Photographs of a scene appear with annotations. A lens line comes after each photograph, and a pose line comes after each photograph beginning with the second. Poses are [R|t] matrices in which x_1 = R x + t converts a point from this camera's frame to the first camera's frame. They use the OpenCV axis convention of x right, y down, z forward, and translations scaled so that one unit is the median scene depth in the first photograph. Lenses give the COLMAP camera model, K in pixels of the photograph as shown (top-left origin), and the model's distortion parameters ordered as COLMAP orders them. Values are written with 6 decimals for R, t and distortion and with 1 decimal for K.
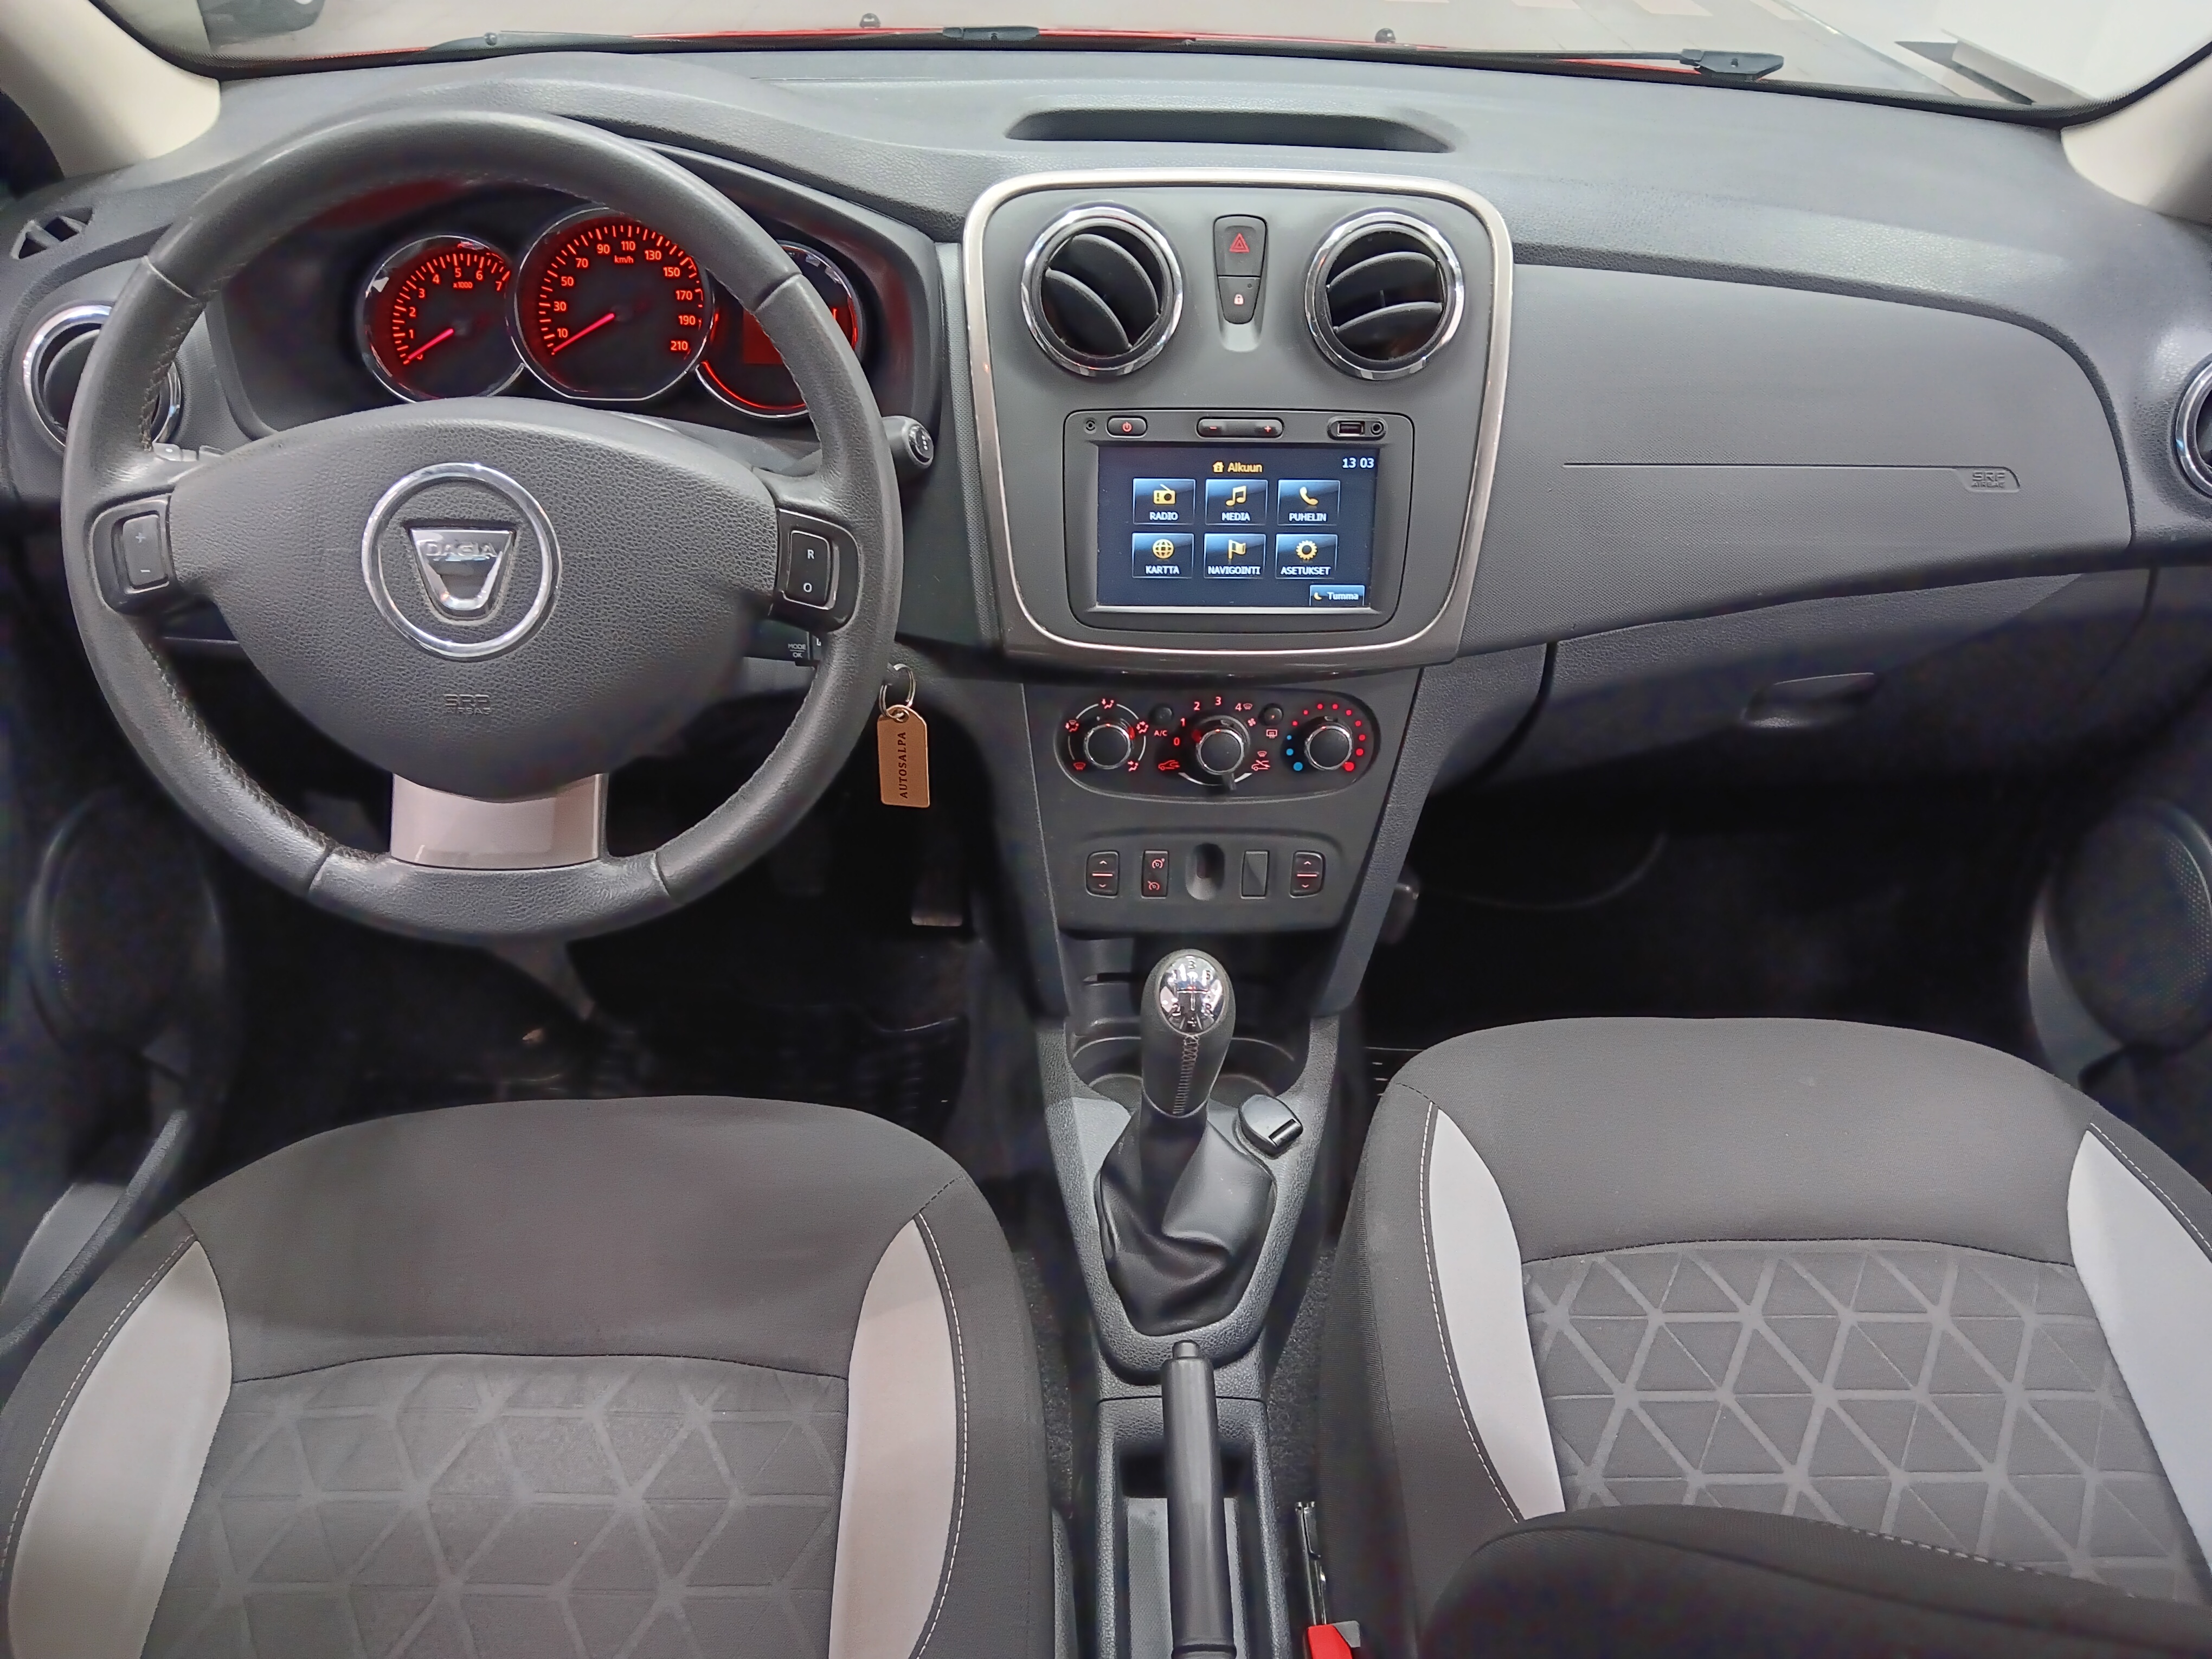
lens RADIAL K [[1652.3, 0, 1117.8], [0, 1652.3, 845.6], [0, 0, 1]] dist [0.048703, -0.009832]
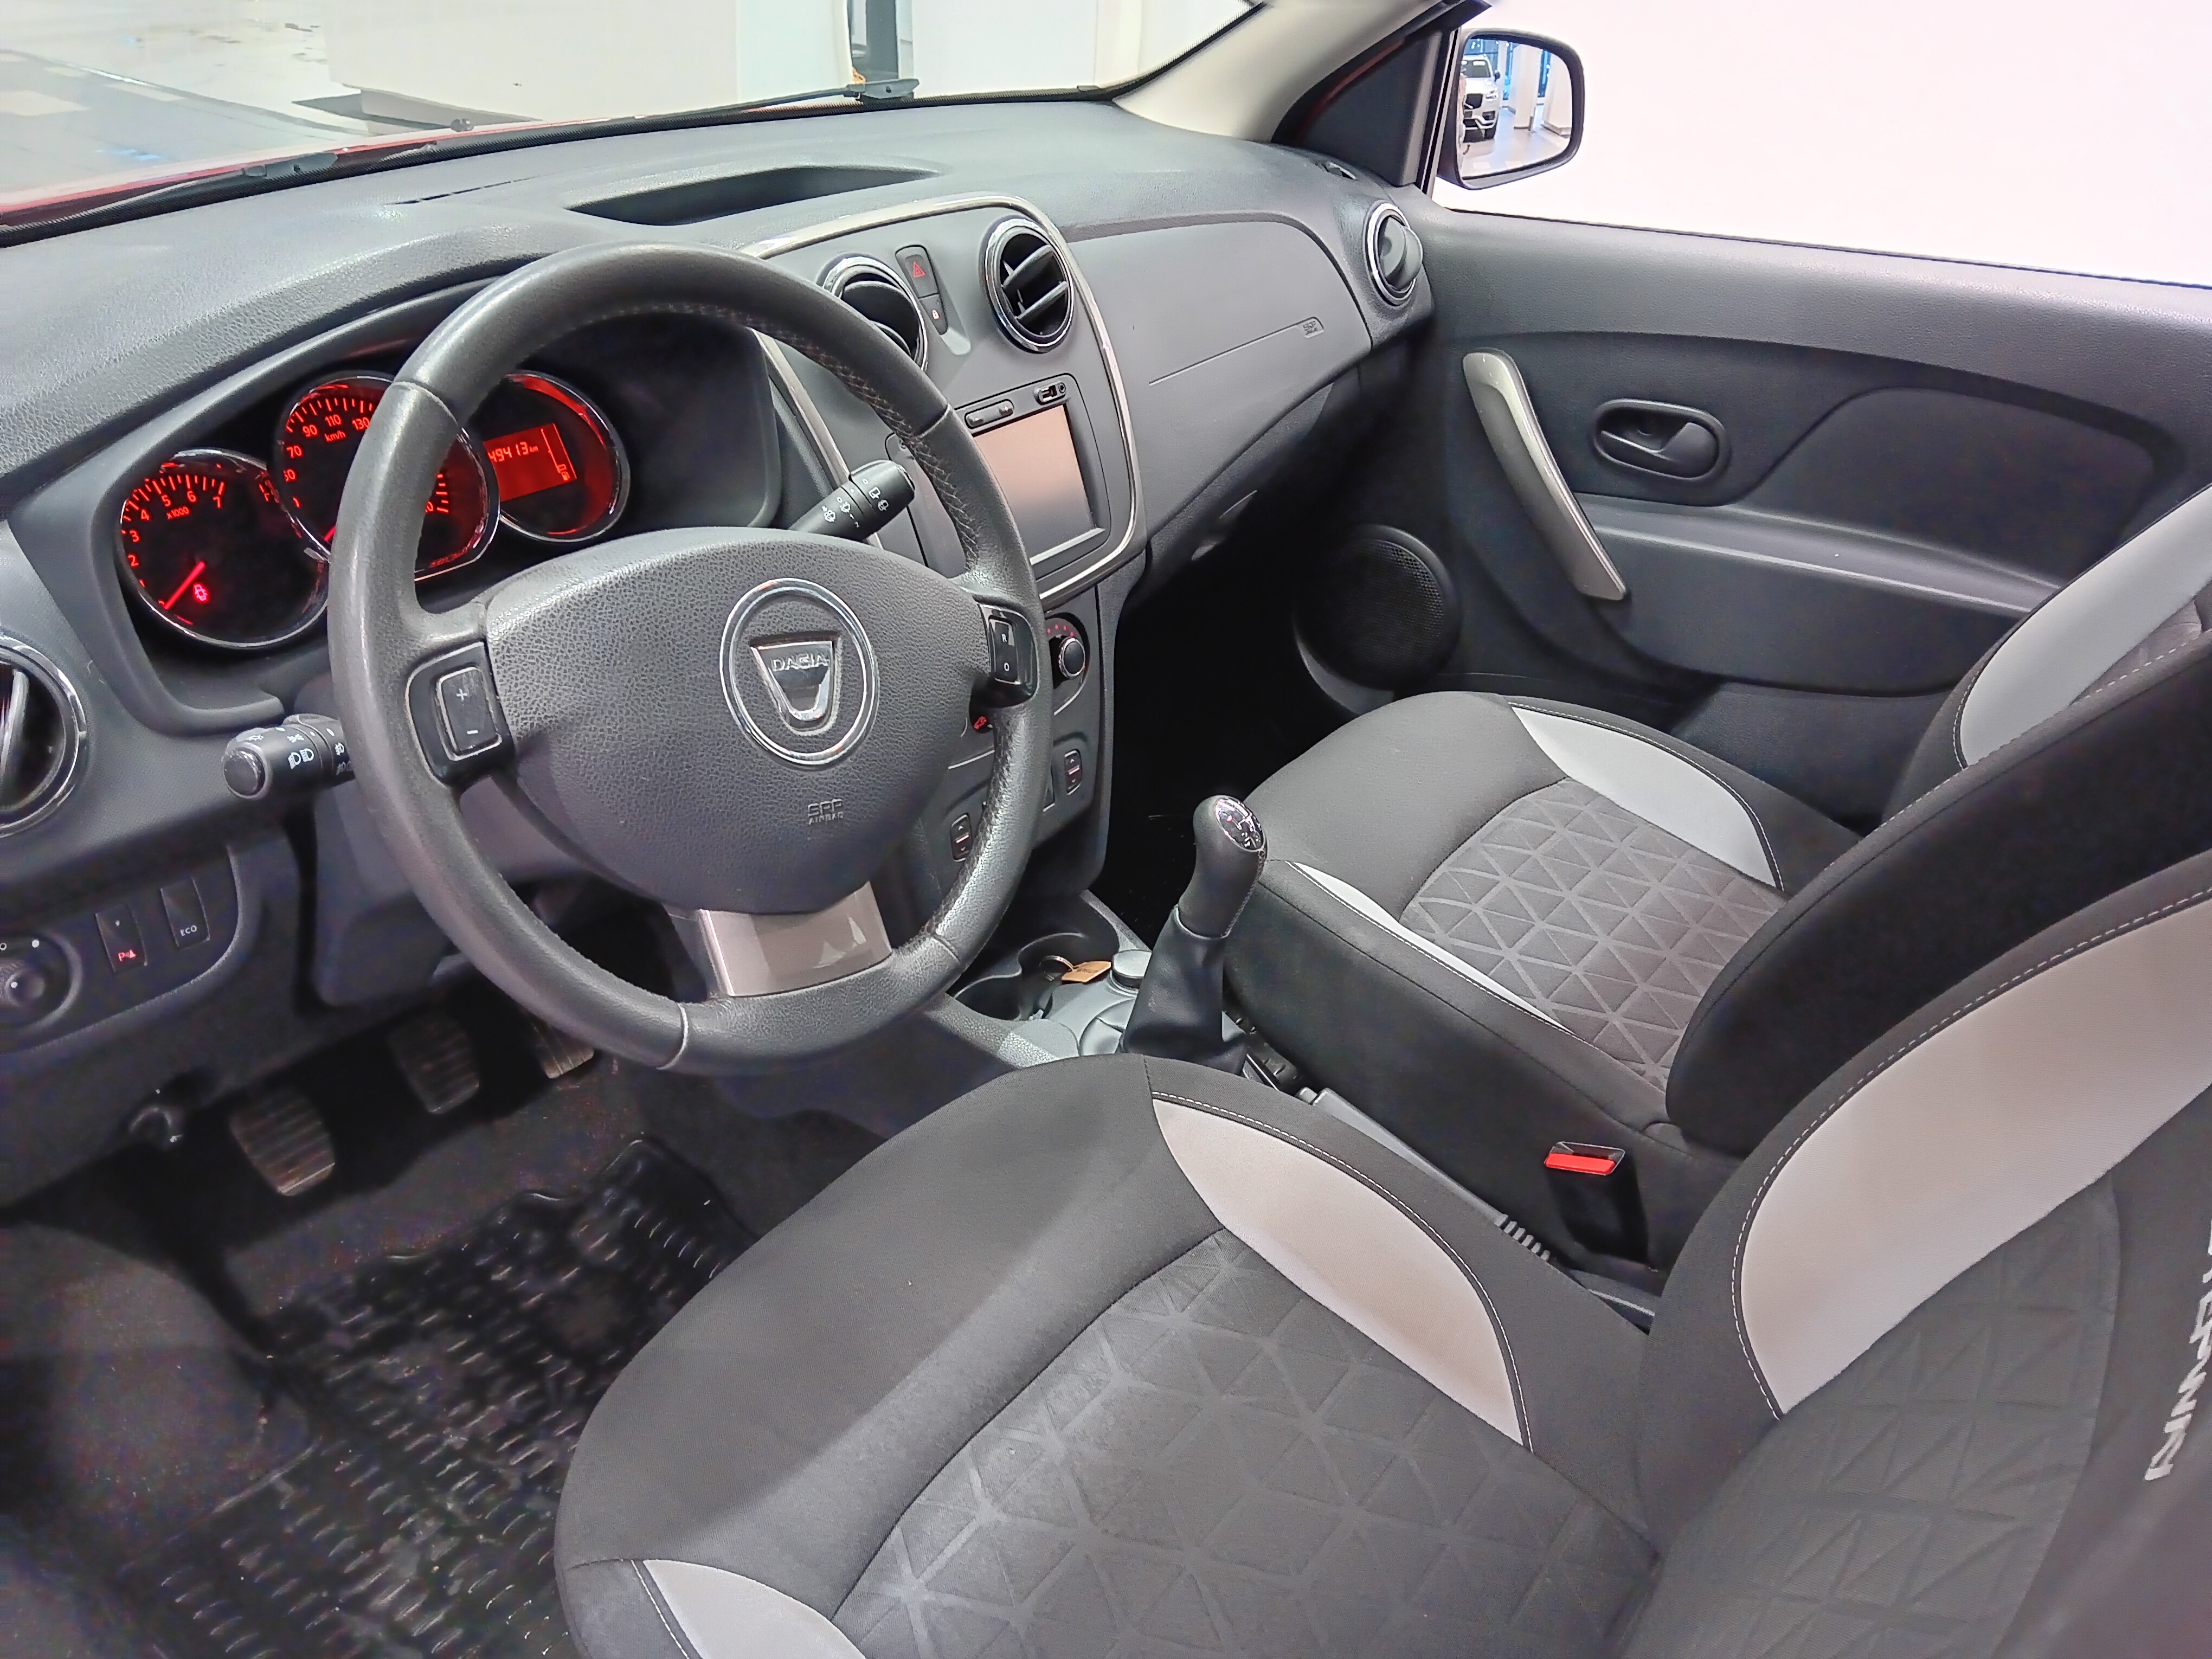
lens RADIAL K [[1652.3, 0, 1103.9], [0, 1652.3, 848.0], [0, 0, 1]] dist [0.048703, -0.009832]
pose [[0.650801, -0.421504, 0.631500, -0.741396], [0.437941, 0.887834, 0.141272, -0.104554], [-0.620214, 0.184619, 0.762398, 0.094416]]
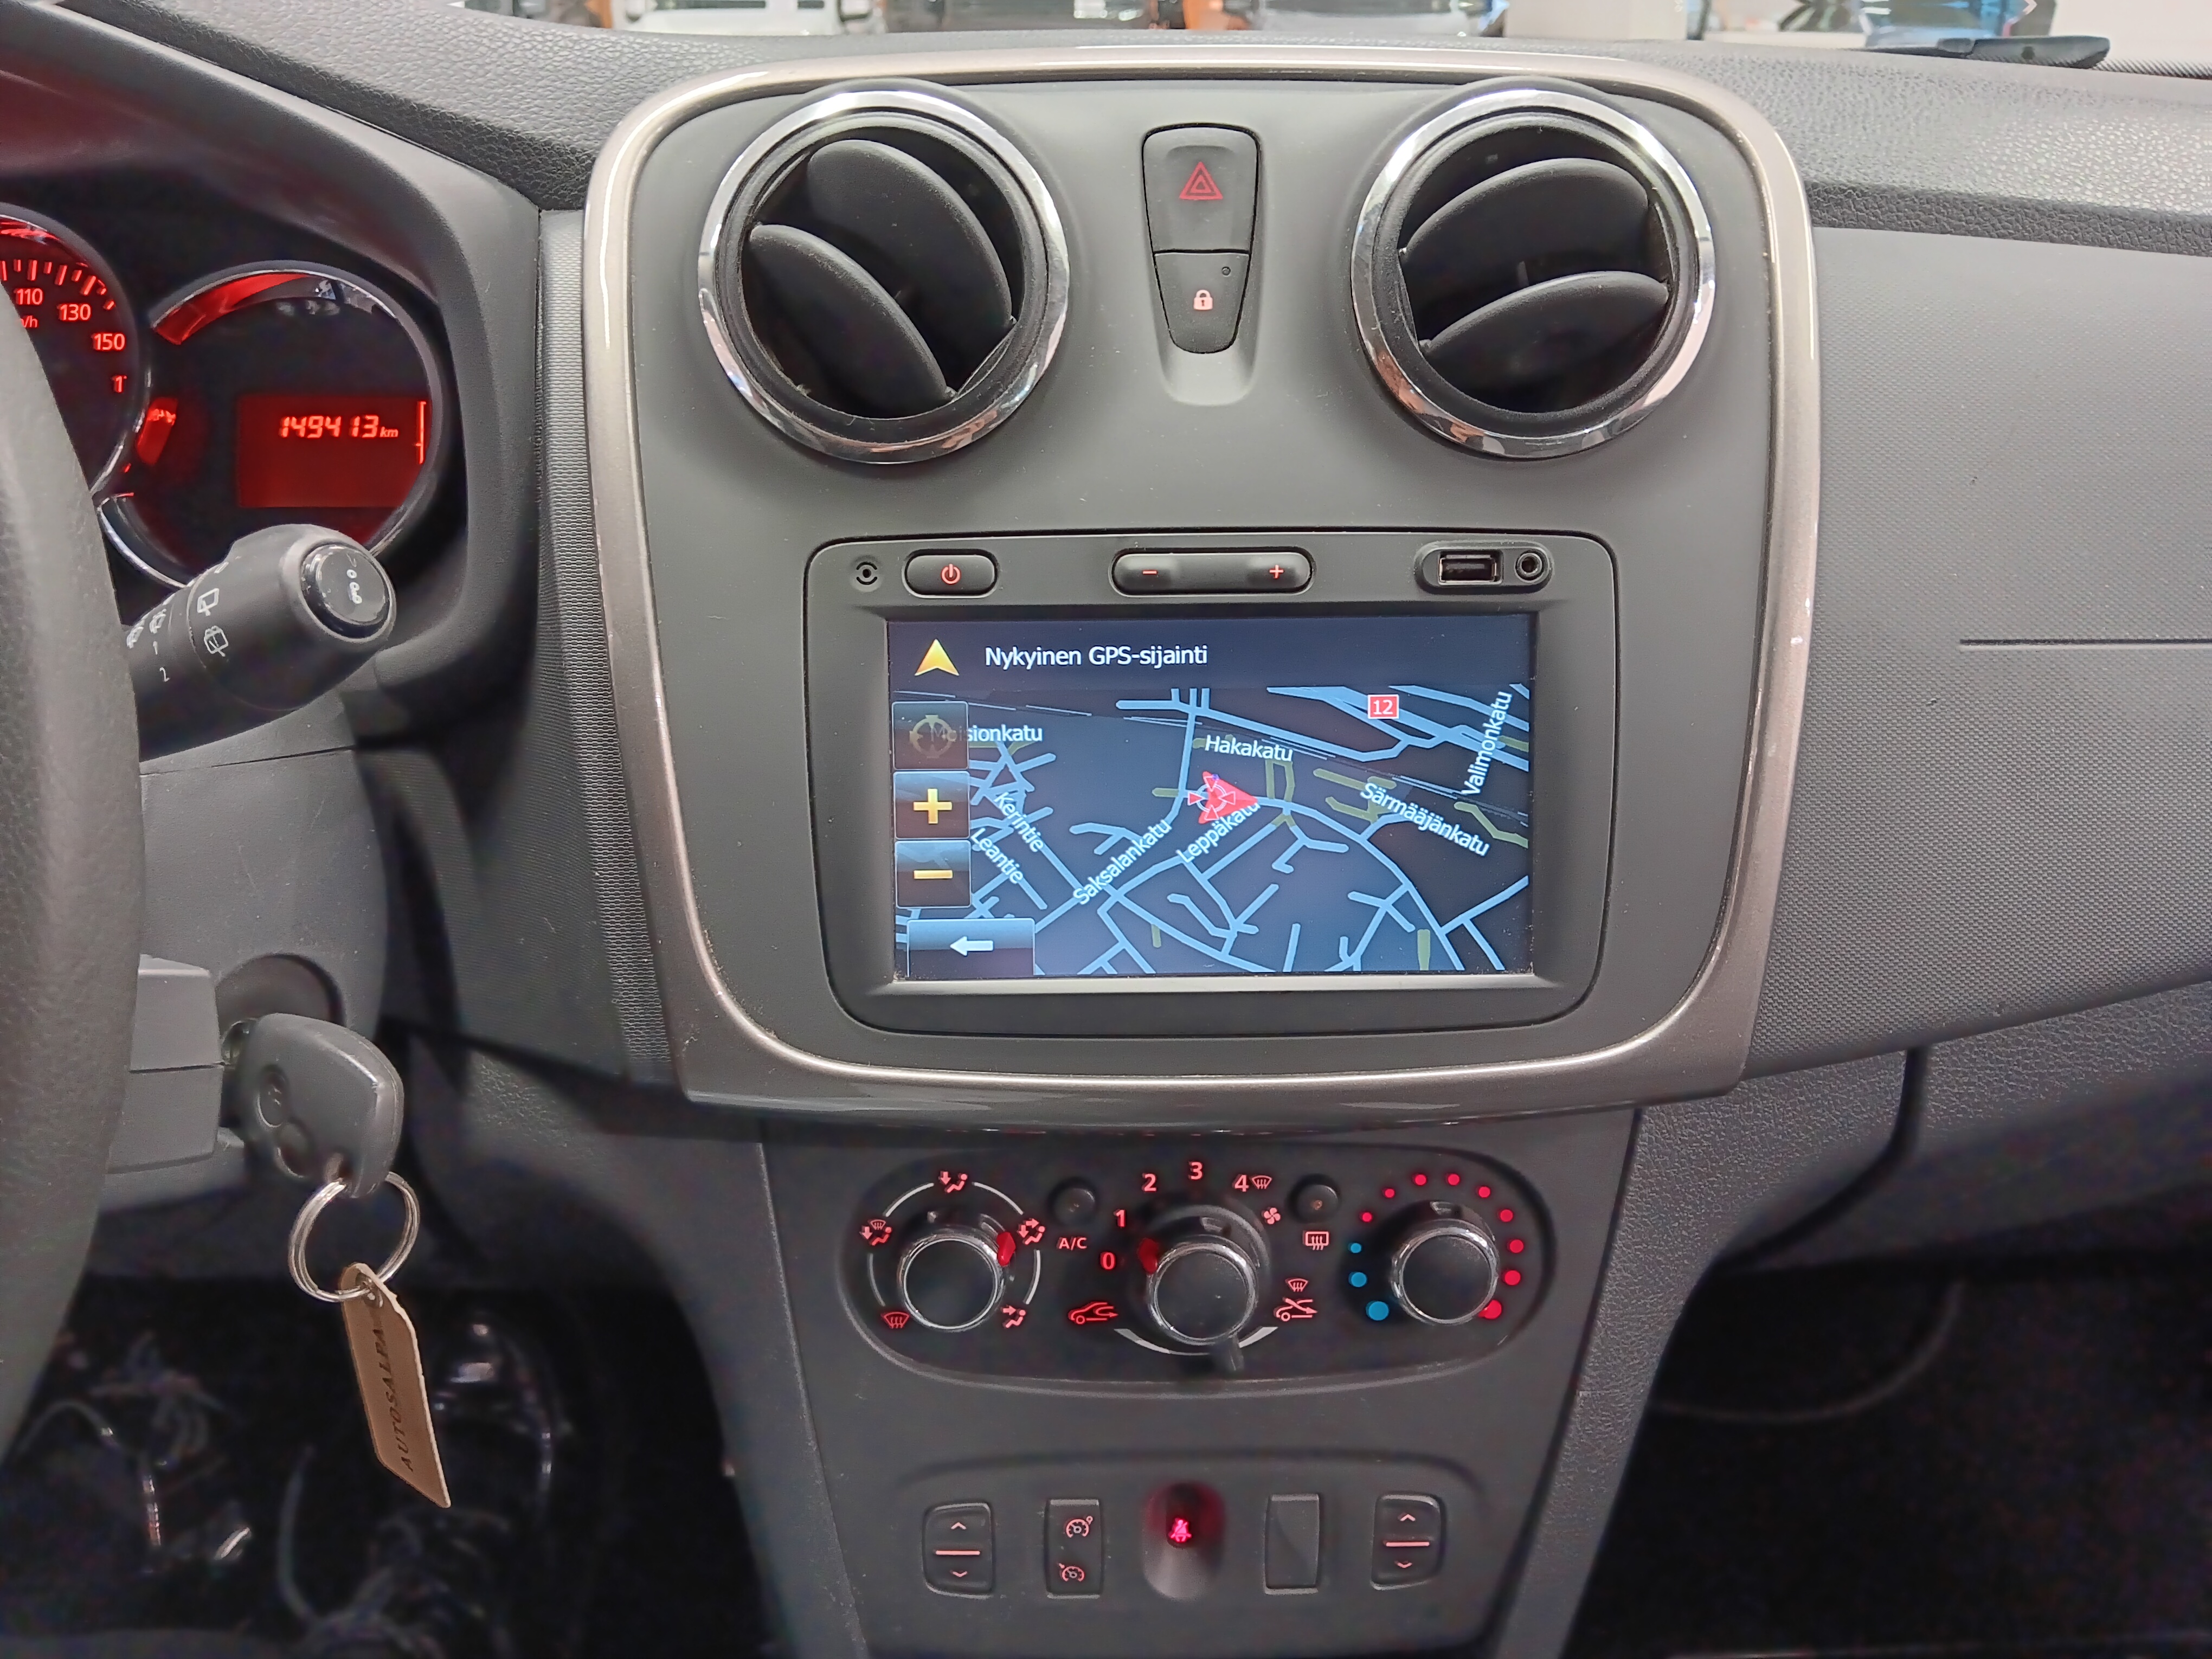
lens RADIAL K [[1652.3, 0, 1094.4], [0, 1652.3, 821.0], [0, 0, 1]] dist [0.048703, -0.009832]
pose [[0.998779, -0.020039, -0.045154, 0.059857], [0.010818, 0.980566, -0.195891, -0.100860], [0.048202, 0.195164, 0.979585, 0.573211]]
